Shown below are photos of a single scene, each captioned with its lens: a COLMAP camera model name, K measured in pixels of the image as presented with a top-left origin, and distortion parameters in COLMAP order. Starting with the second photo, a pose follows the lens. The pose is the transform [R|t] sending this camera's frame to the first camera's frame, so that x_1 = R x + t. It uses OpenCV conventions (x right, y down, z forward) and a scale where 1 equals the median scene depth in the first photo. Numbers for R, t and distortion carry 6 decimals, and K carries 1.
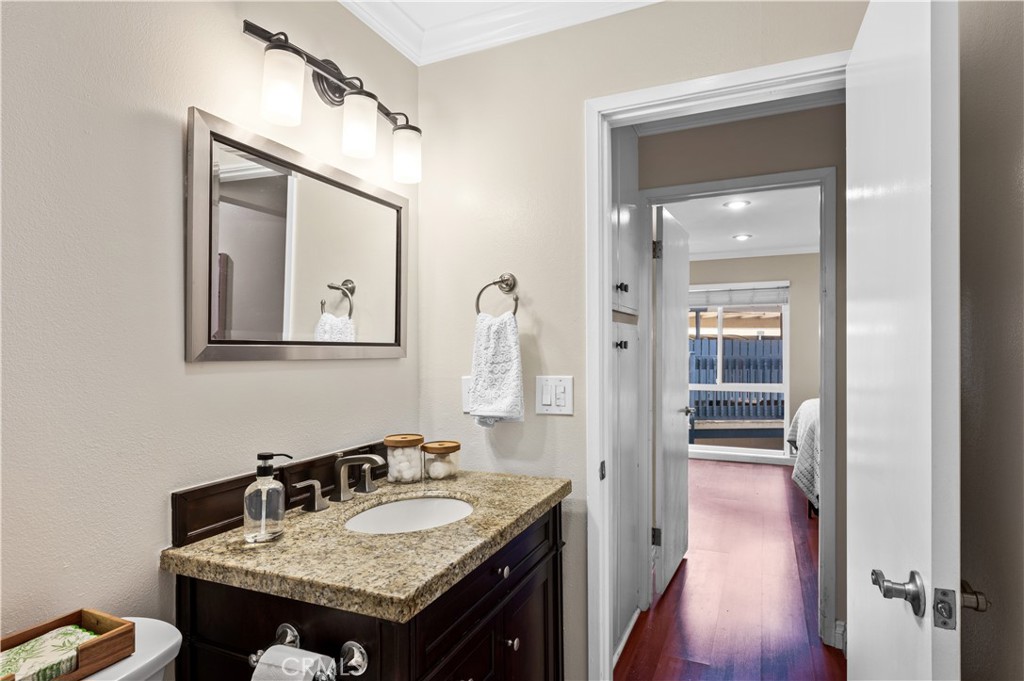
lens RADIAL K [[562.0, 0, 512.6], [0, 562.0, 341.9], [0, 0, 1]] dist [0.001560, -0.003458]
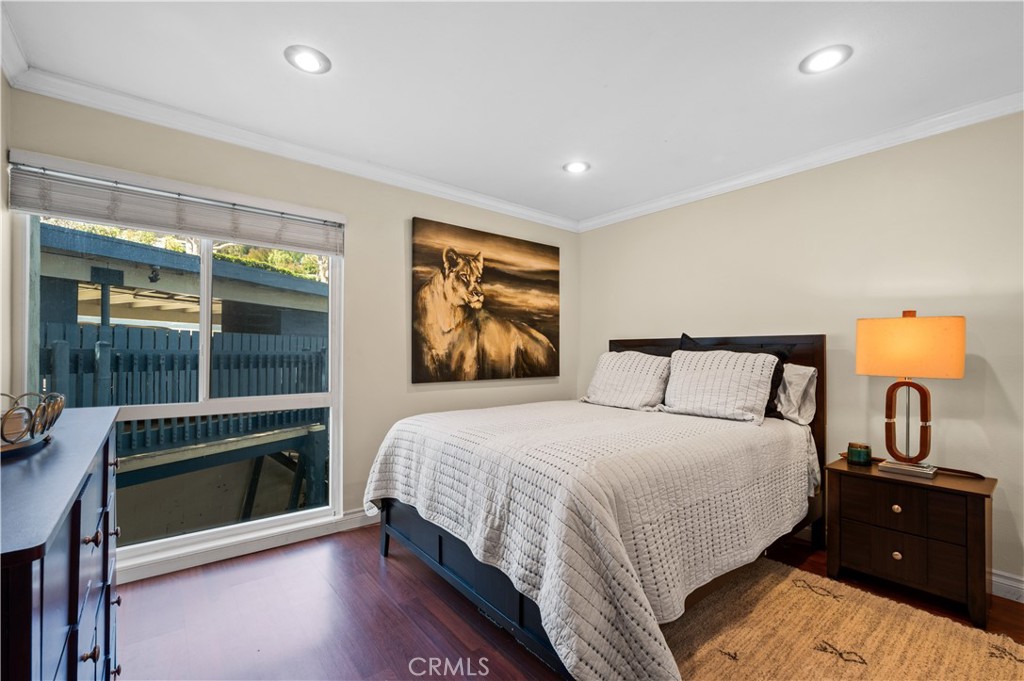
lens RADIAL K [[444.3, 0, 511.8], [0, 444.3, 348.4], [0, 0, 1]] dist [-0.004524, -0.000519]
pose [[0.455851, 0.013387, 0.889955, 0.592216], [-0.017724, 0.999825, -0.005961, 0.106314], [-0.889879, -0.013056, 0.456009, 2.378902]]
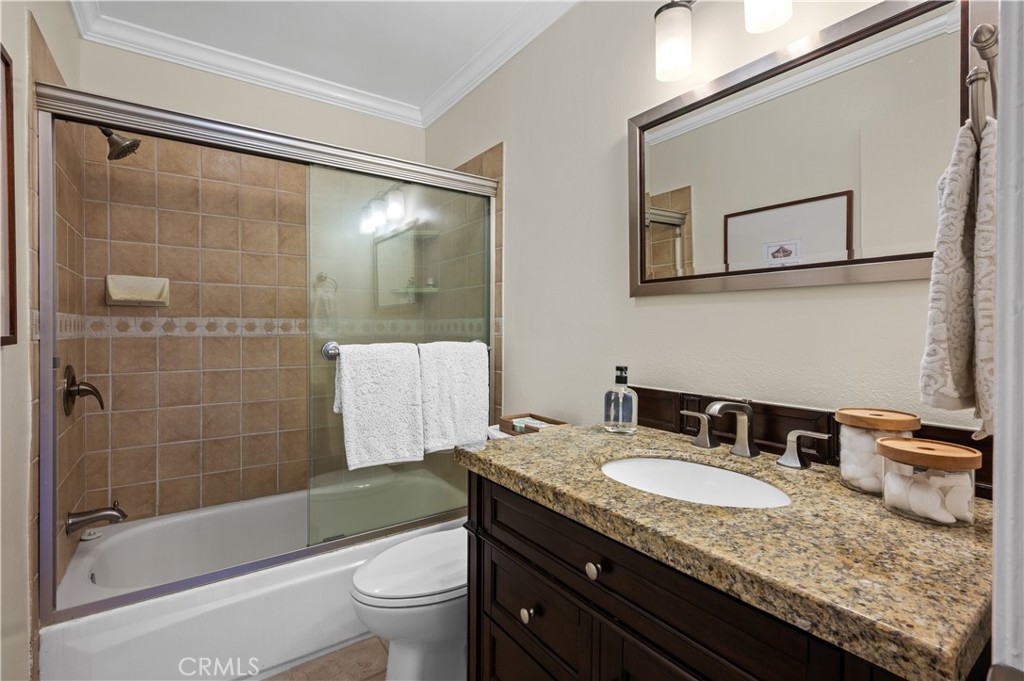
lens RADIAL K [[484.9, 0, 516.6], [0, 484.9, 331.7], [0, 0, 1]] dist [-0.000793, 0.002766]
pose [[-0.520036, 0.007792, -0.854109, 0.440097], [0.013103, 0.999914, 0.001144, 0.081387], [0.854044, -0.010596, -0.520093, 0.970370]]
